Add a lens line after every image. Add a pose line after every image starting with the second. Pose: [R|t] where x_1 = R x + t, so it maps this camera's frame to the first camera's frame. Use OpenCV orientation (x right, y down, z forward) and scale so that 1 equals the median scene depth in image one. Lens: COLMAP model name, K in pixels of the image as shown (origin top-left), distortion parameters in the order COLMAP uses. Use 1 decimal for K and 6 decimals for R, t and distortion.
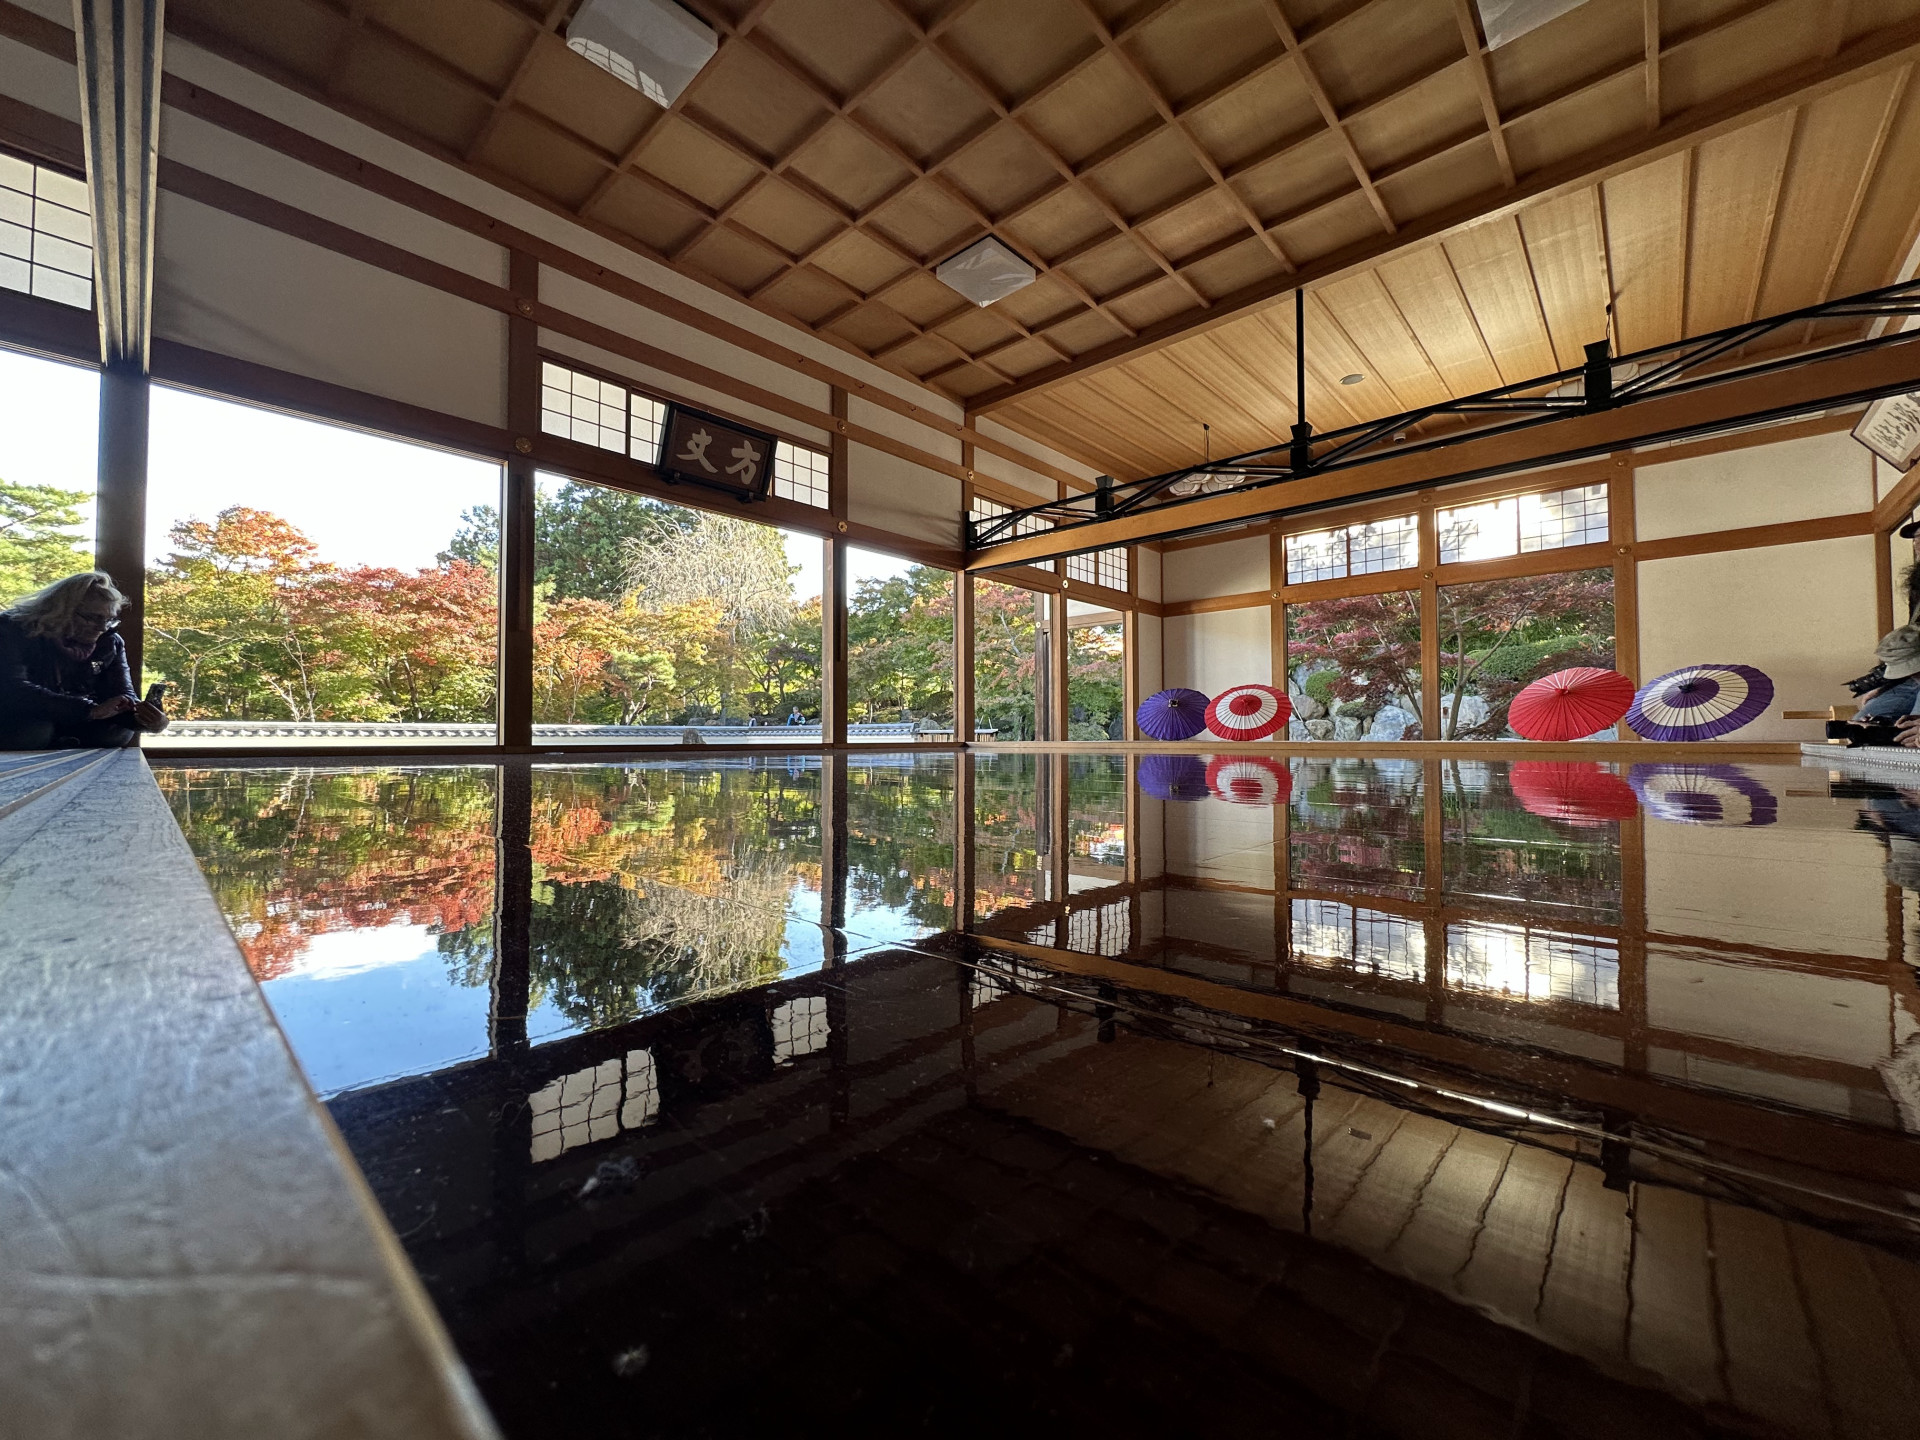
lens RADIAL K [[763.4, 0, 956.6], [0, 763.4, 720.2], [0, 0, 1]] dist [-0.003163, -0.000271]
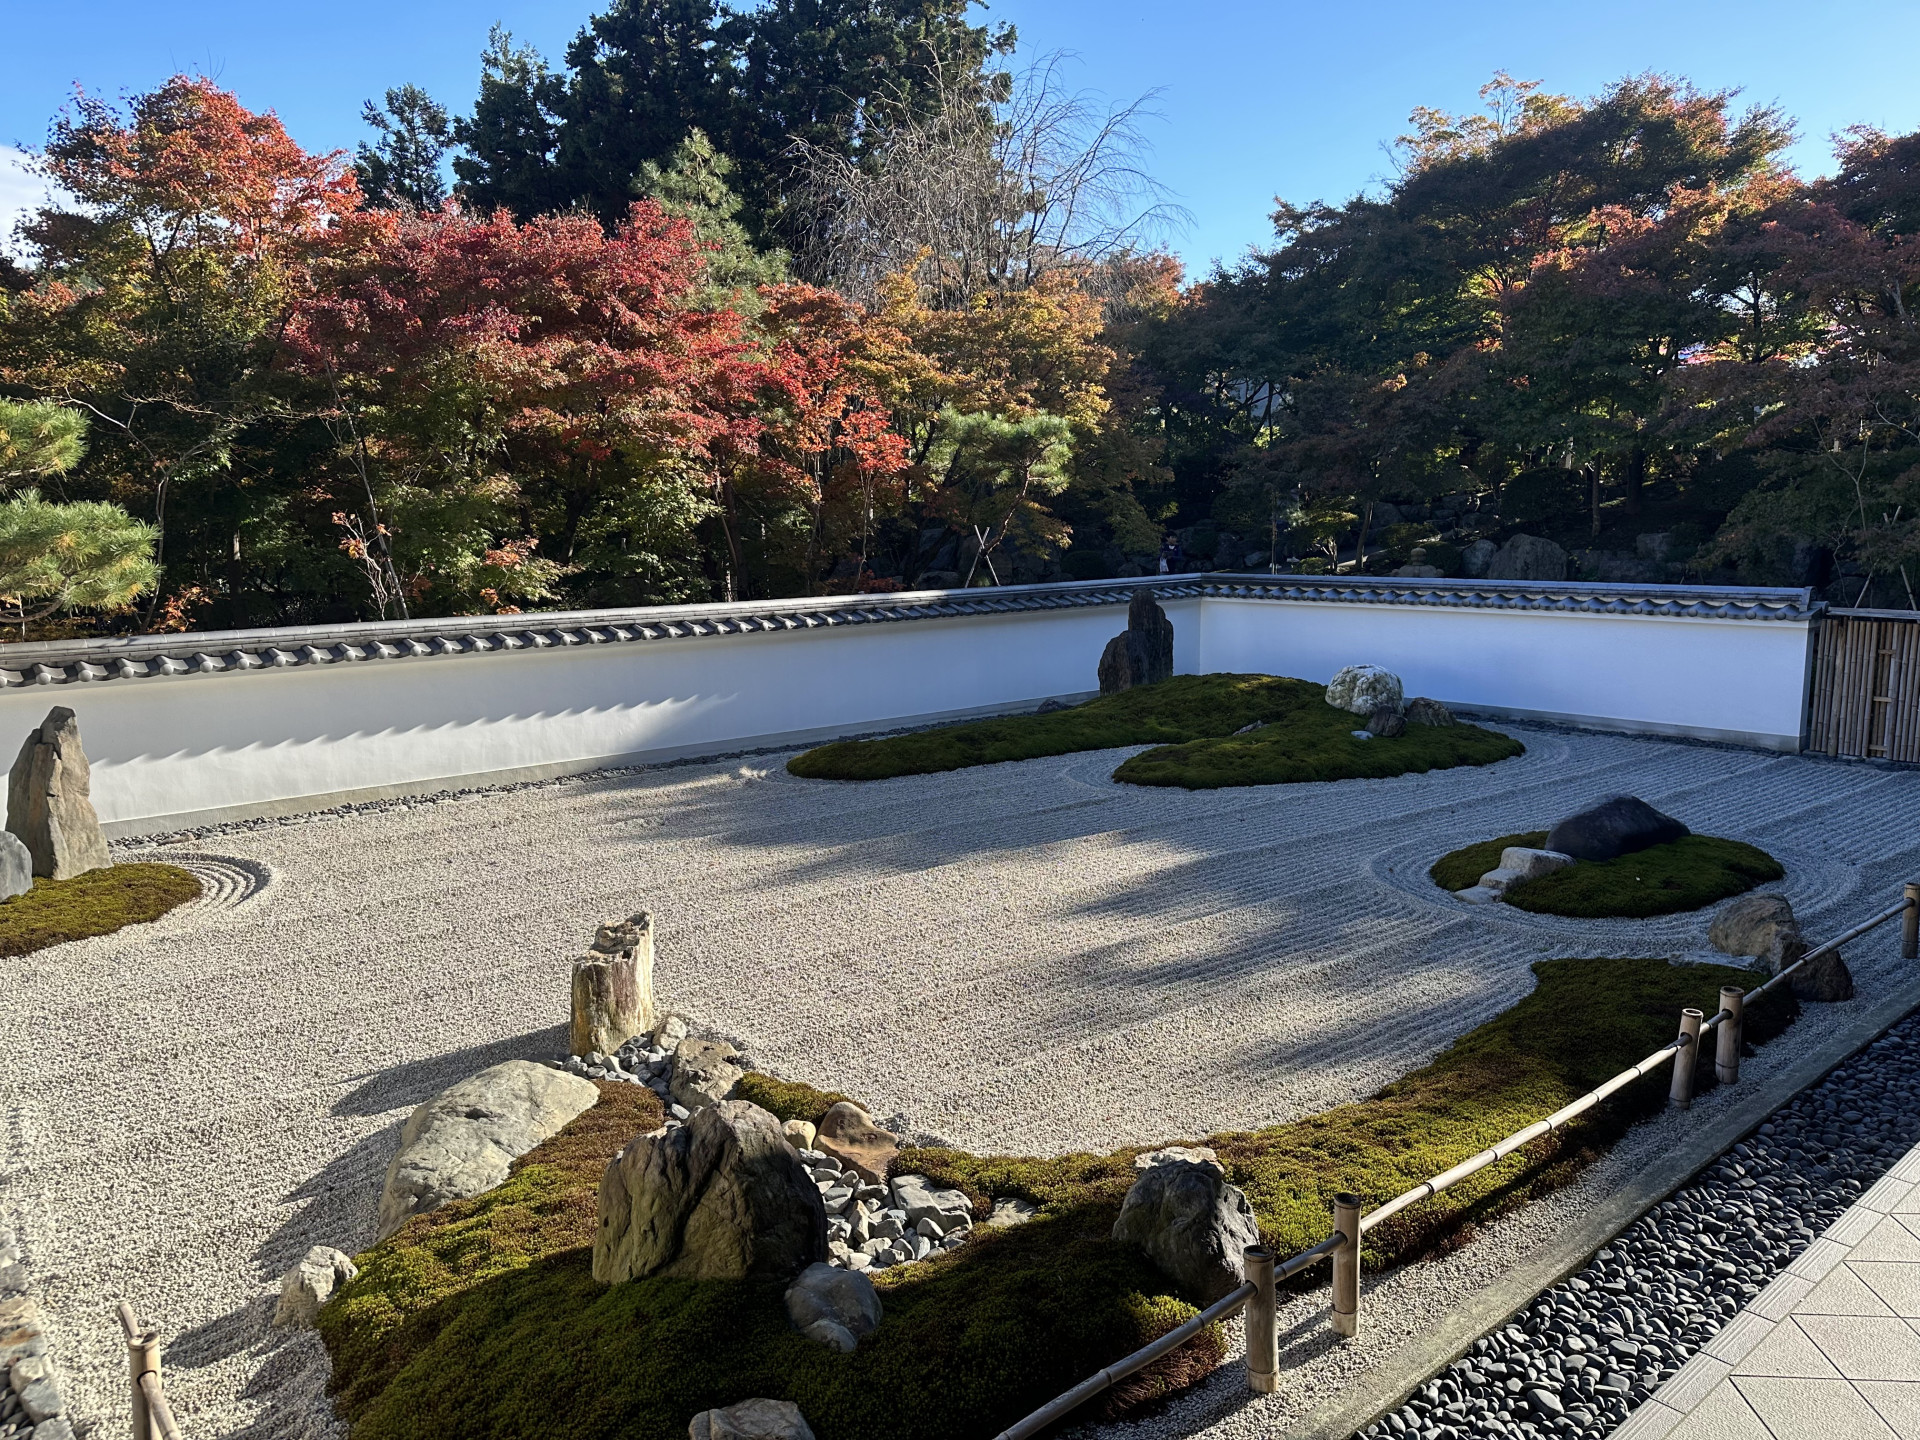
lens RADIAL K [[1347.5, 0, 931.8], [0, 1347.5, 715.8], [0, 0, 1]] dist [0.072596, -0.085012]
pose [[0.989984, 0.010834, -0.140764, -0.953549], [0.013250, 0.985520, 0.169043, -0.139351], [0.140558, -0.169215, 0.975505, 0.612636]]
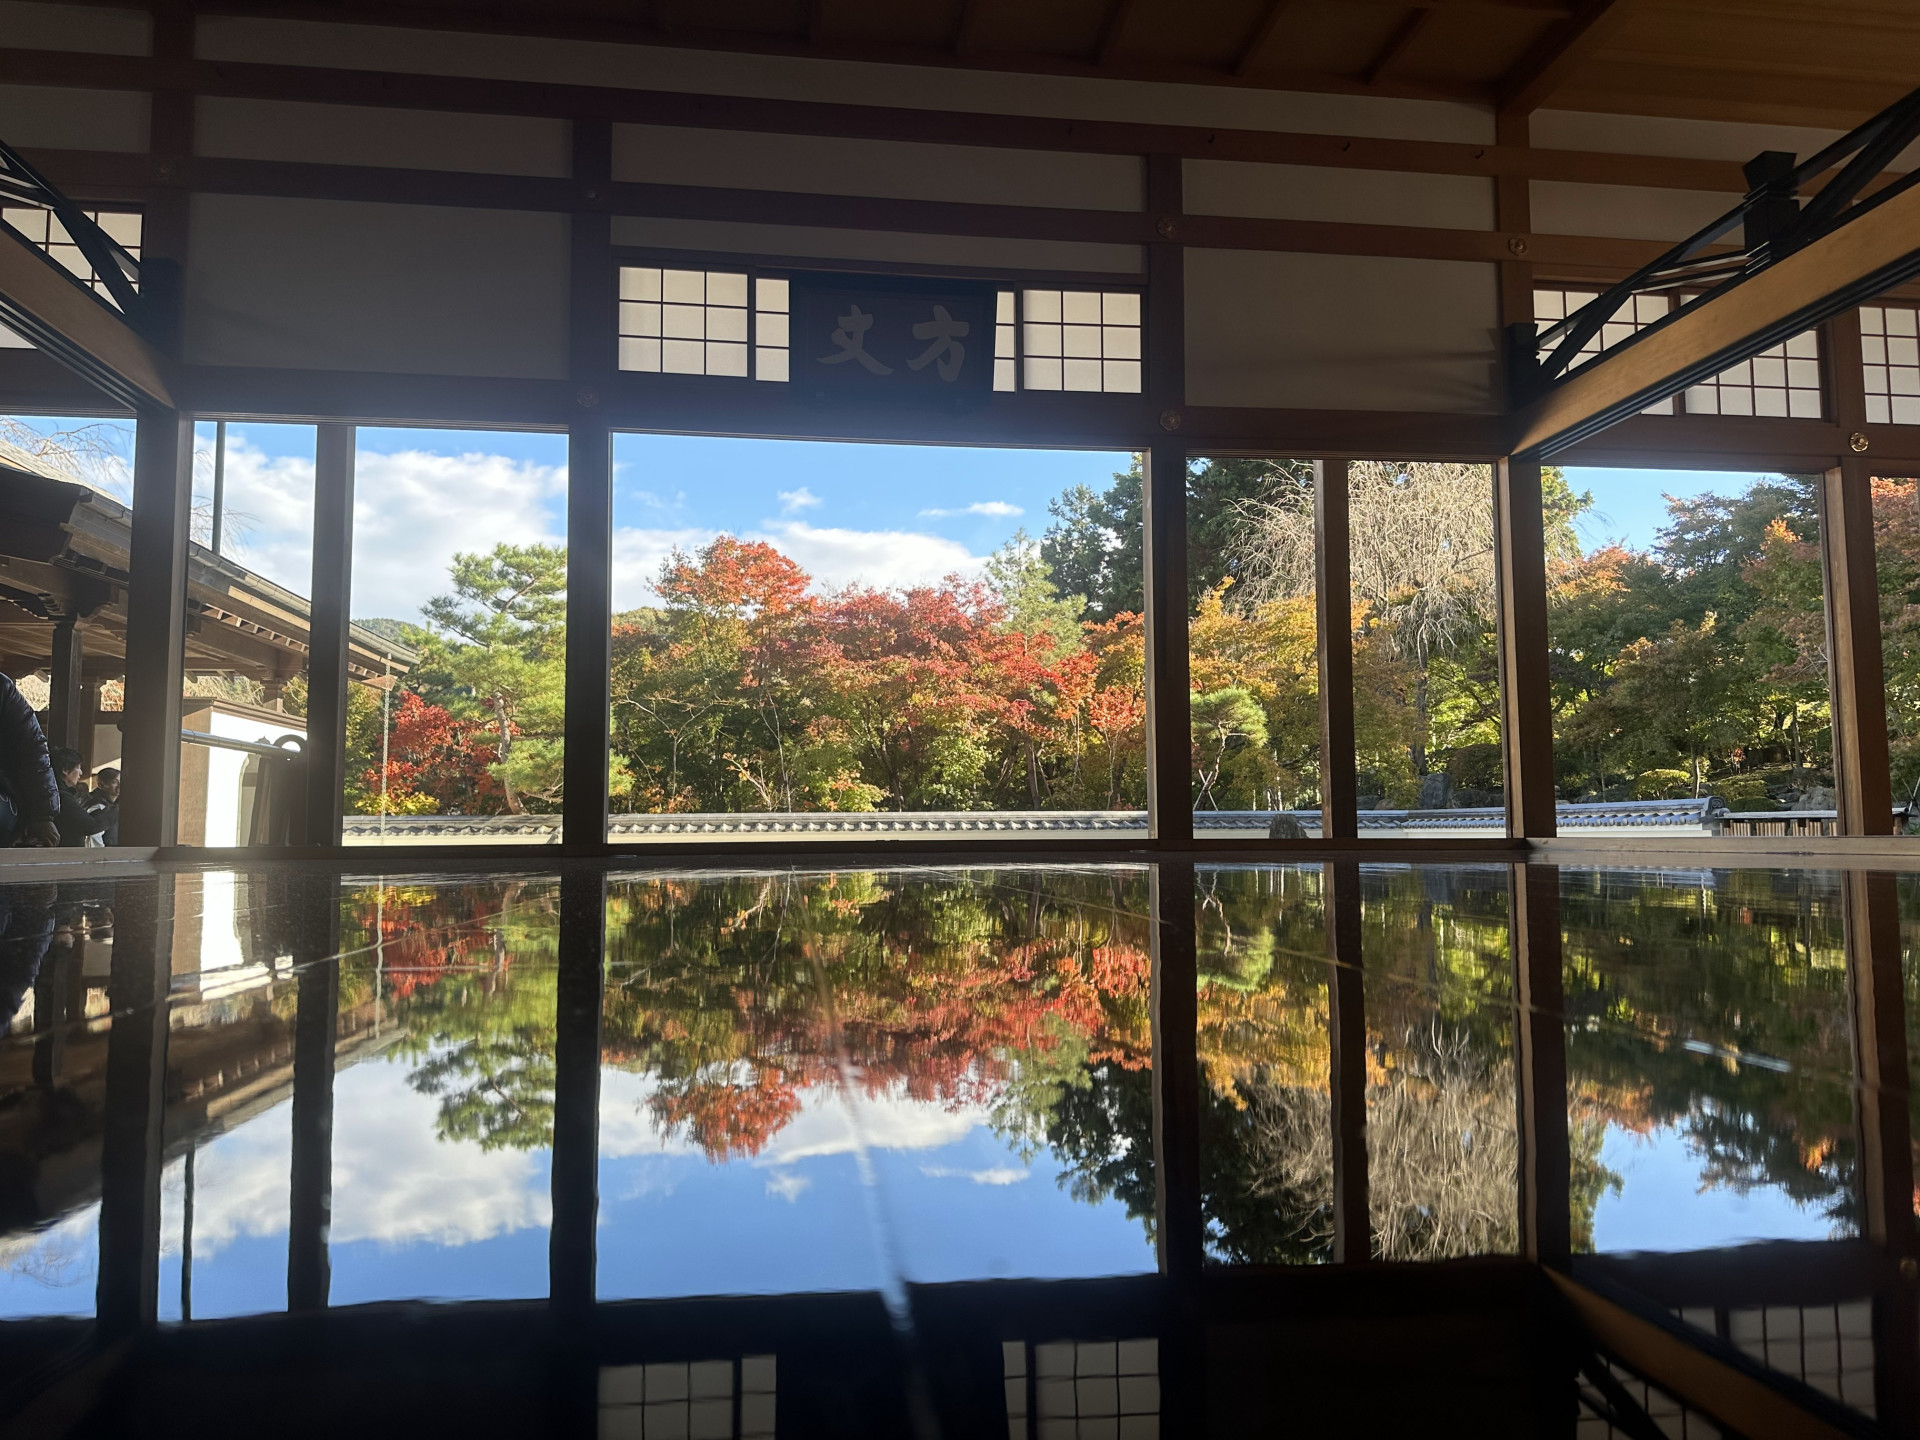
lens RADIAL K [[1338.9, 0, 960.3], [0, 1338.9, 735.9], [0, 0, 1]] dist [0.073463, -0.085656]
pose [[0.770976, -0.050417, -0.634865, 0.281116], [0.019283, 0.998253, -0.055857, 0.008442], [0.636572, 0.030822, 0.770601, 0.192189]]
